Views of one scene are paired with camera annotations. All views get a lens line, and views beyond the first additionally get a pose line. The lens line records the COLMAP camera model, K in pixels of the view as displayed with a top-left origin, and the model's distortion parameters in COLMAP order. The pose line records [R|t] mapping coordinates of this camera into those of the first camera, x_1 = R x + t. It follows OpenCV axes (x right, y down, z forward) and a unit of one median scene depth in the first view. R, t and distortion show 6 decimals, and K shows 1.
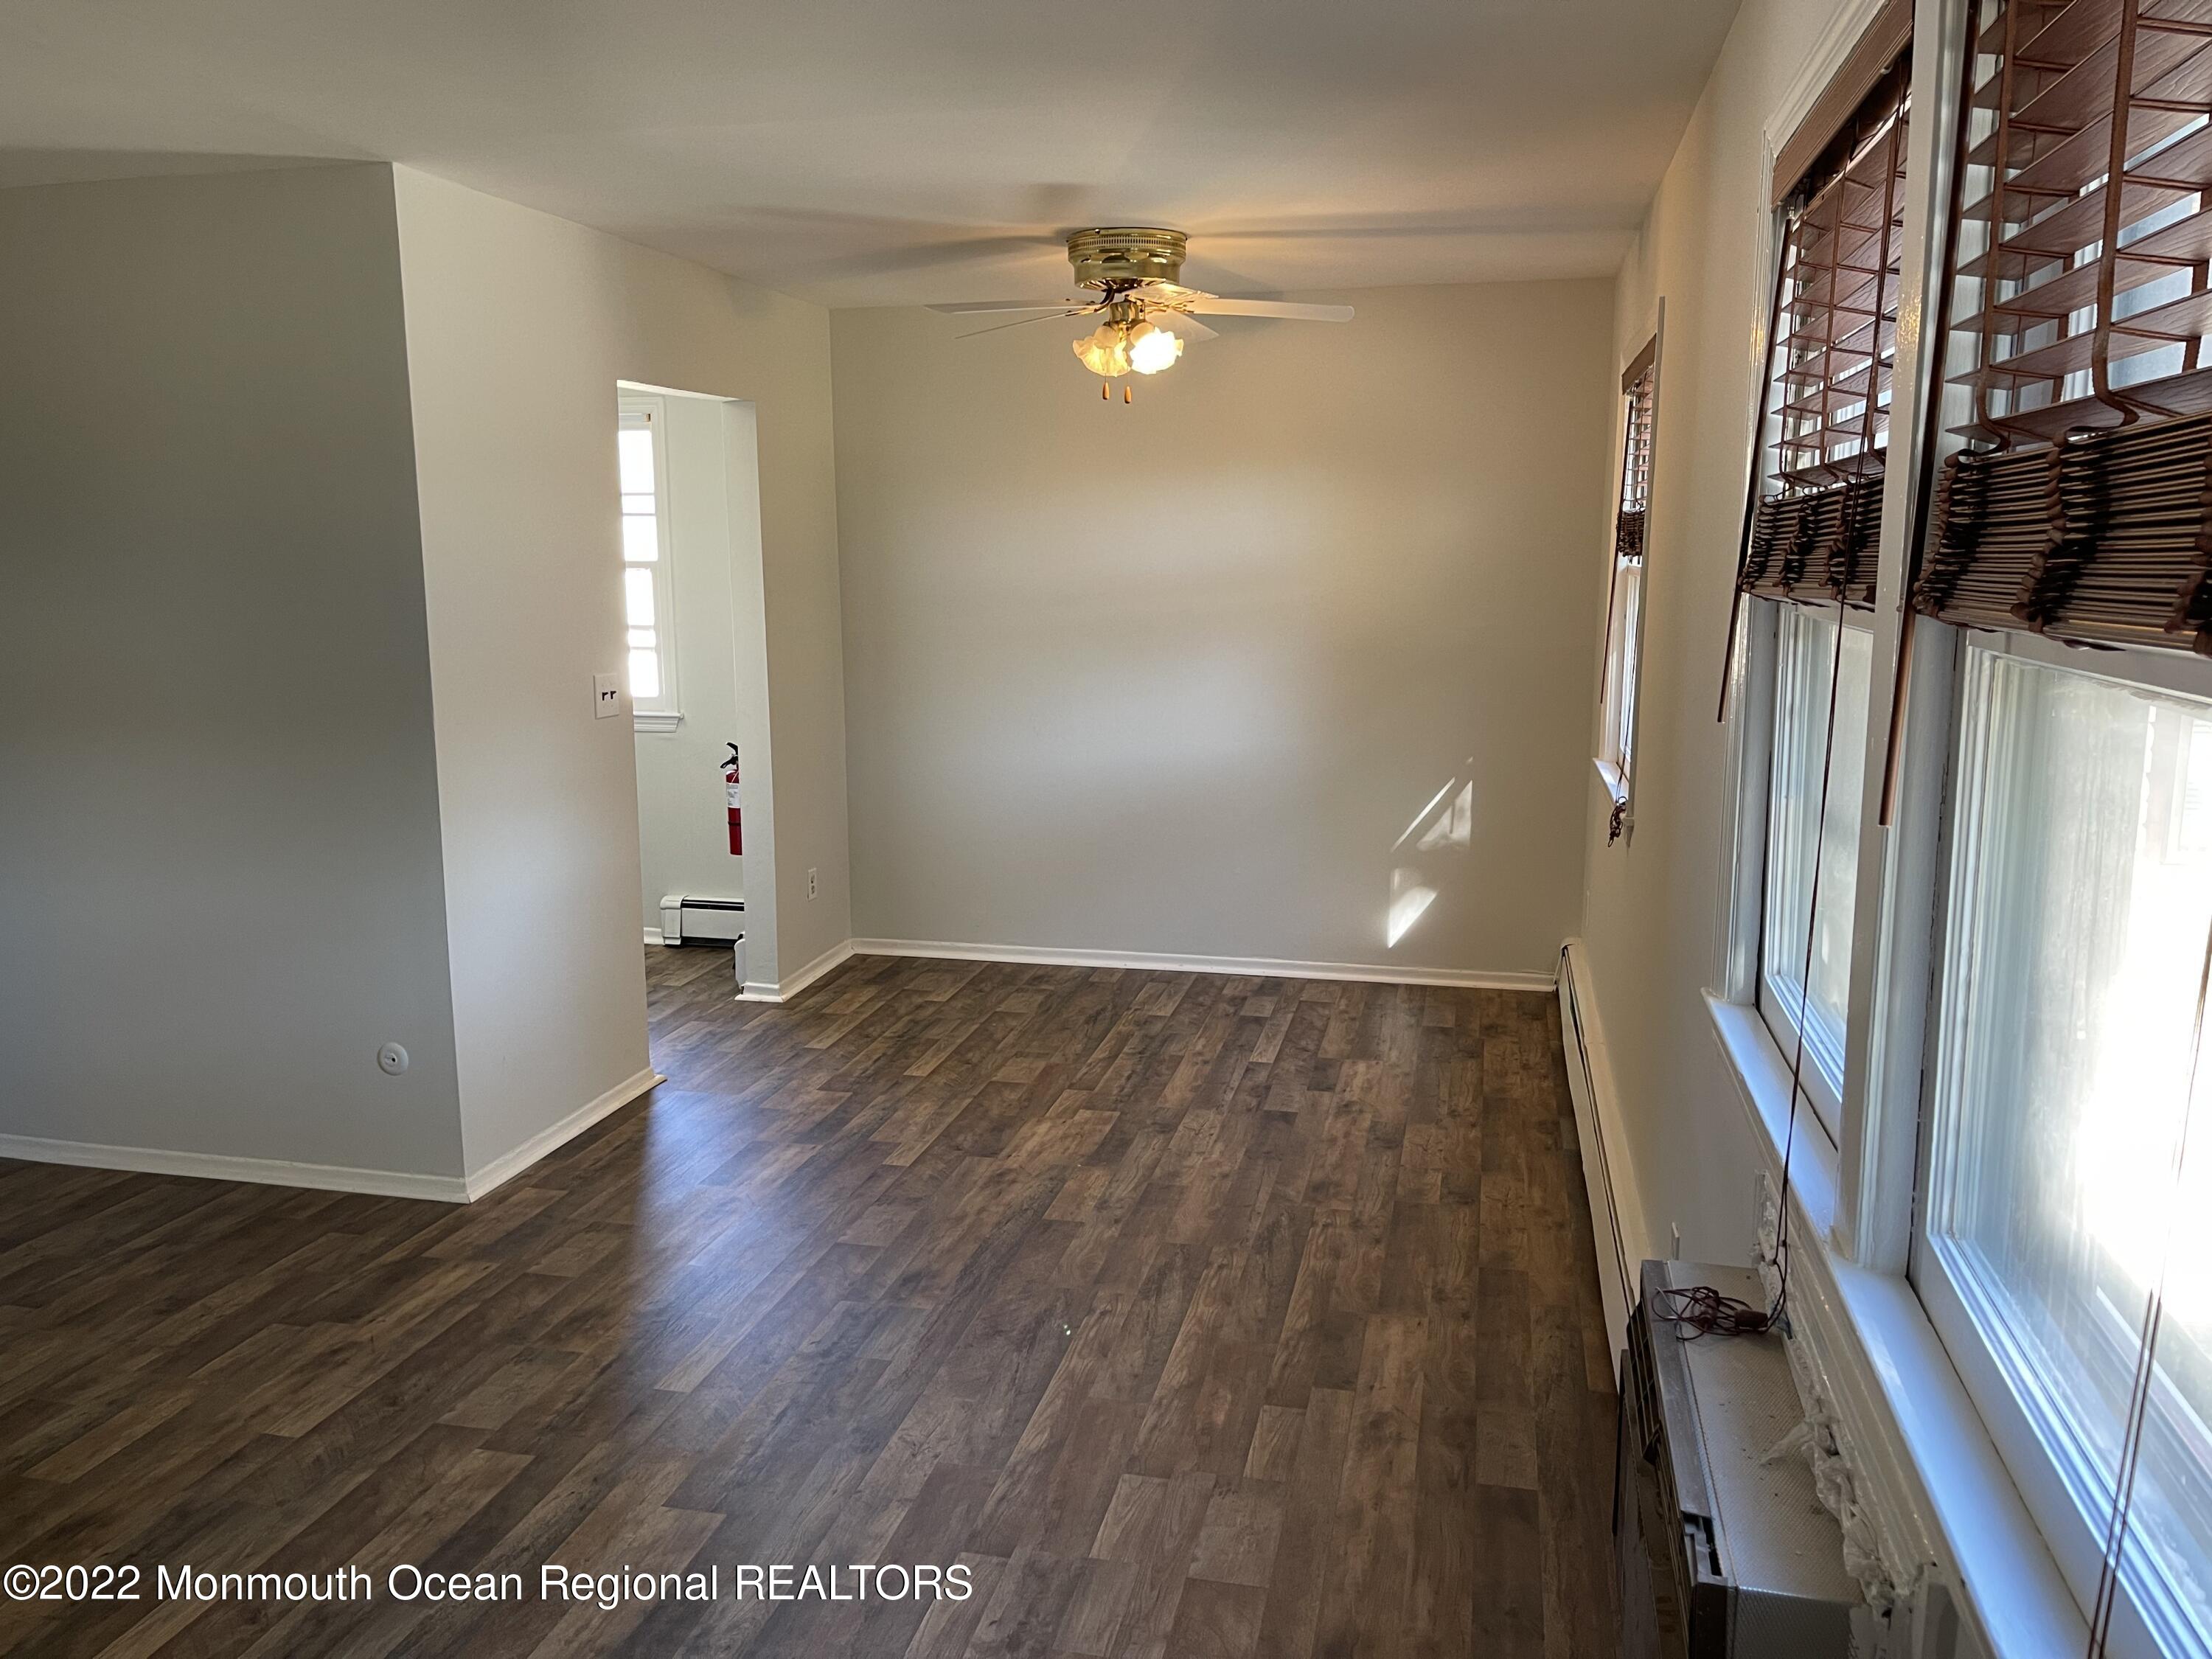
lens RADIAL K [[1652.2, 0, 1139.1], [0, 1652.2, 795.8], [0, 0, 1]] dist [0.048071, -0.083475]
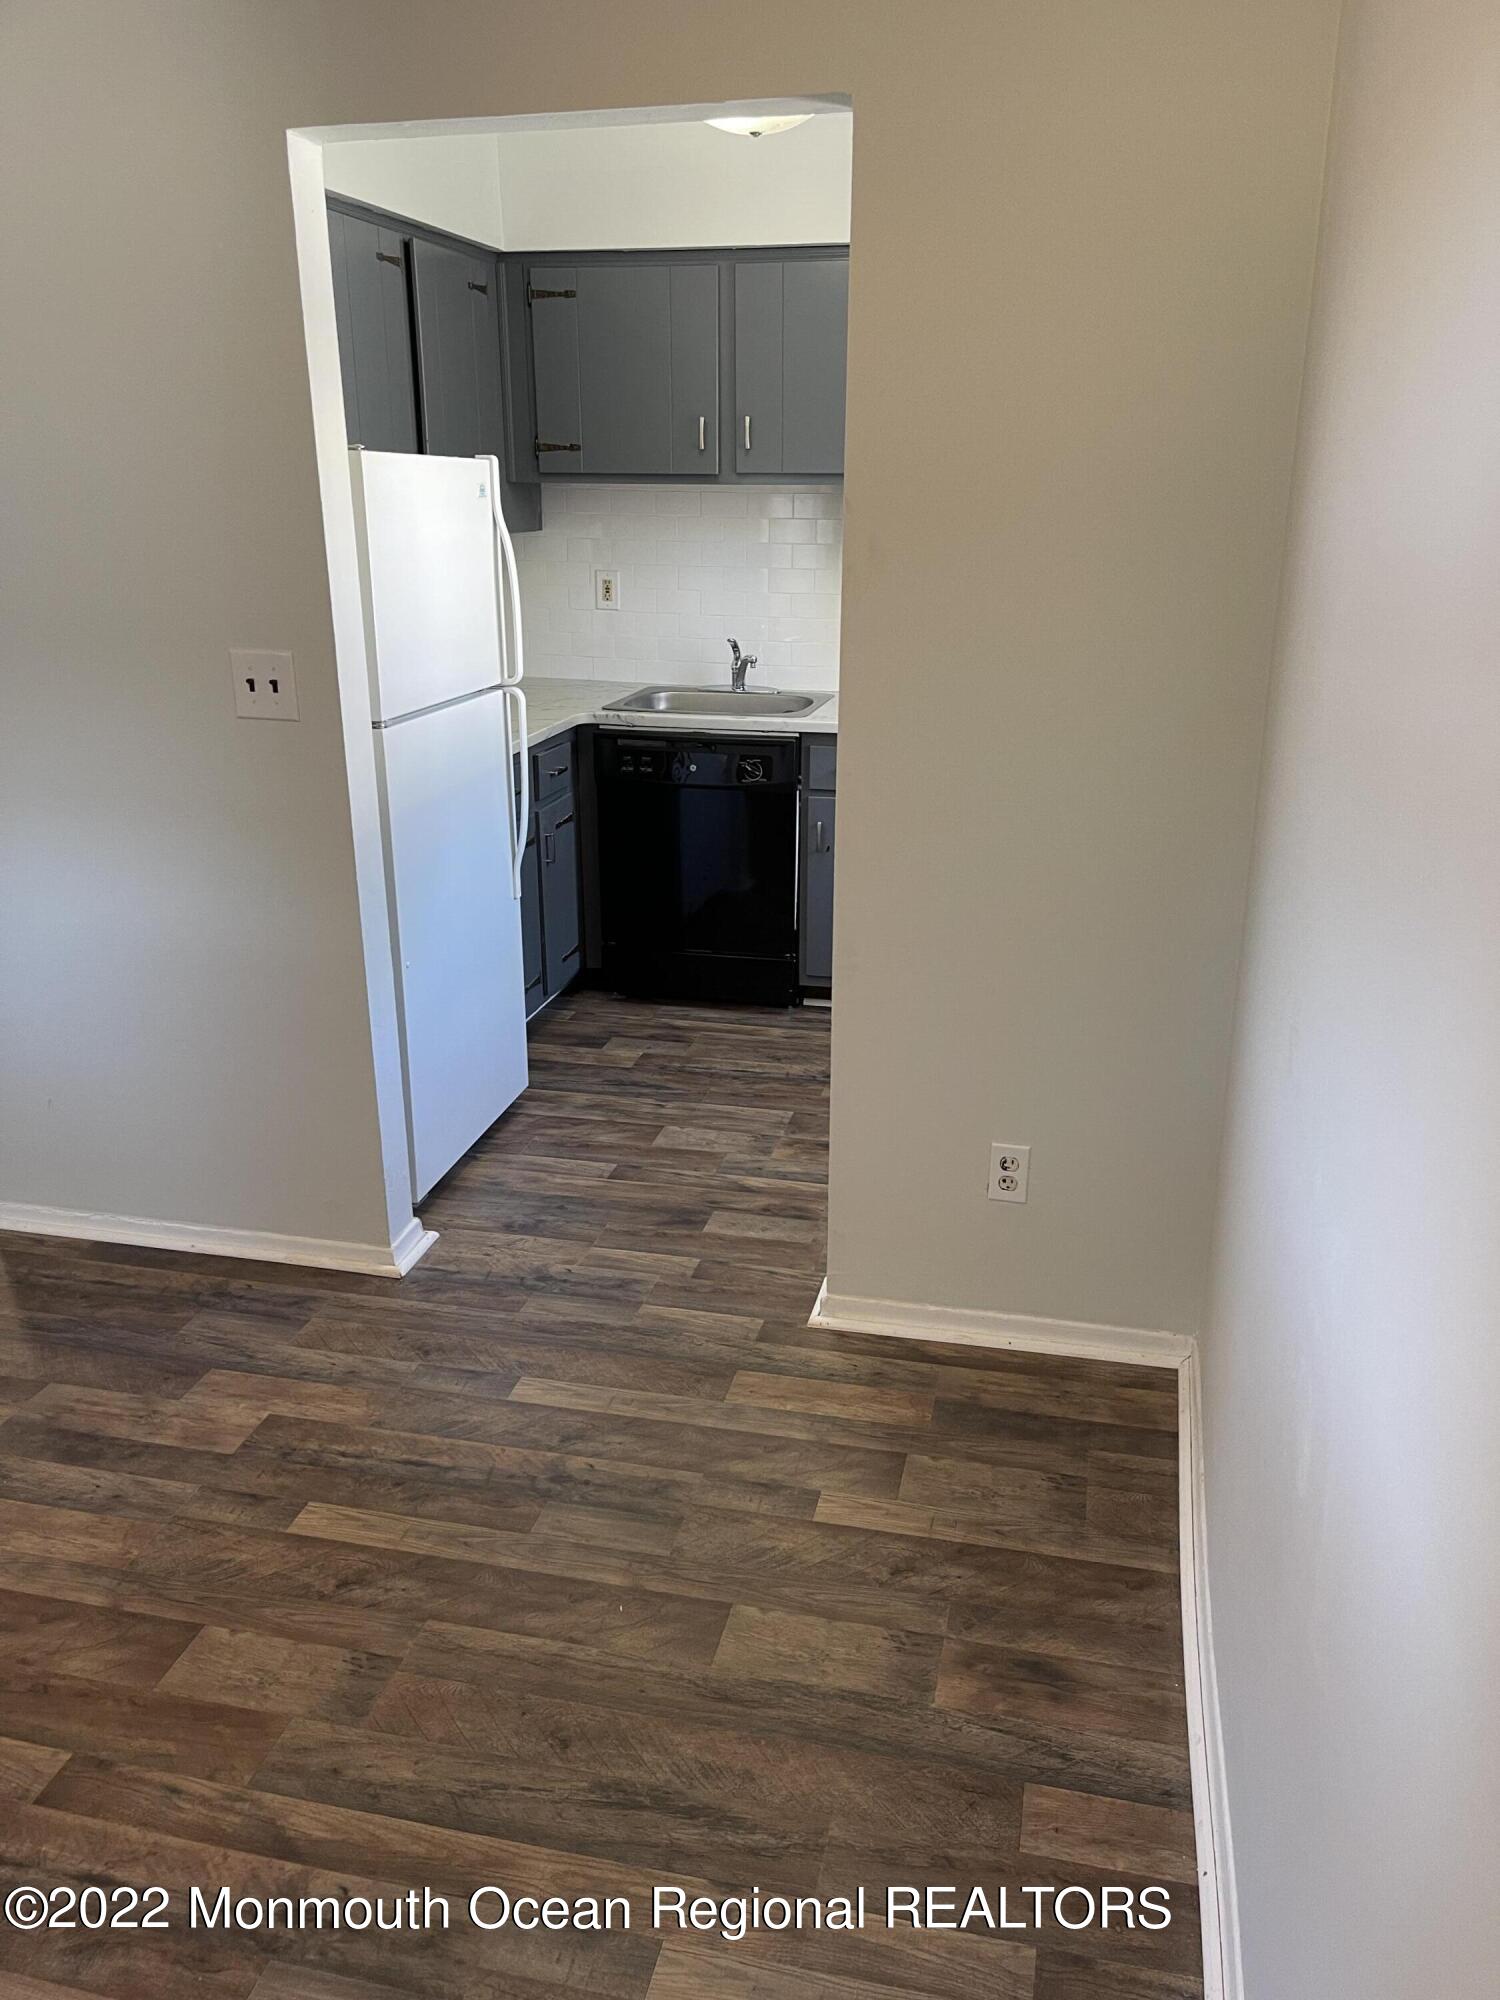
lens RADIAL K [[1493.8, 0, 752.5], [0, 1493.8, 1005.7], [0, 0, 1]] dist [0.048071, -0.083475]
pose [[-0.013207, 0.326052, -0.945260, 0.237278], [-0.156043, 0.933088, 0.324033, -0.143164], [0.987662, 0.151780, 0.038554, 1.048691]]
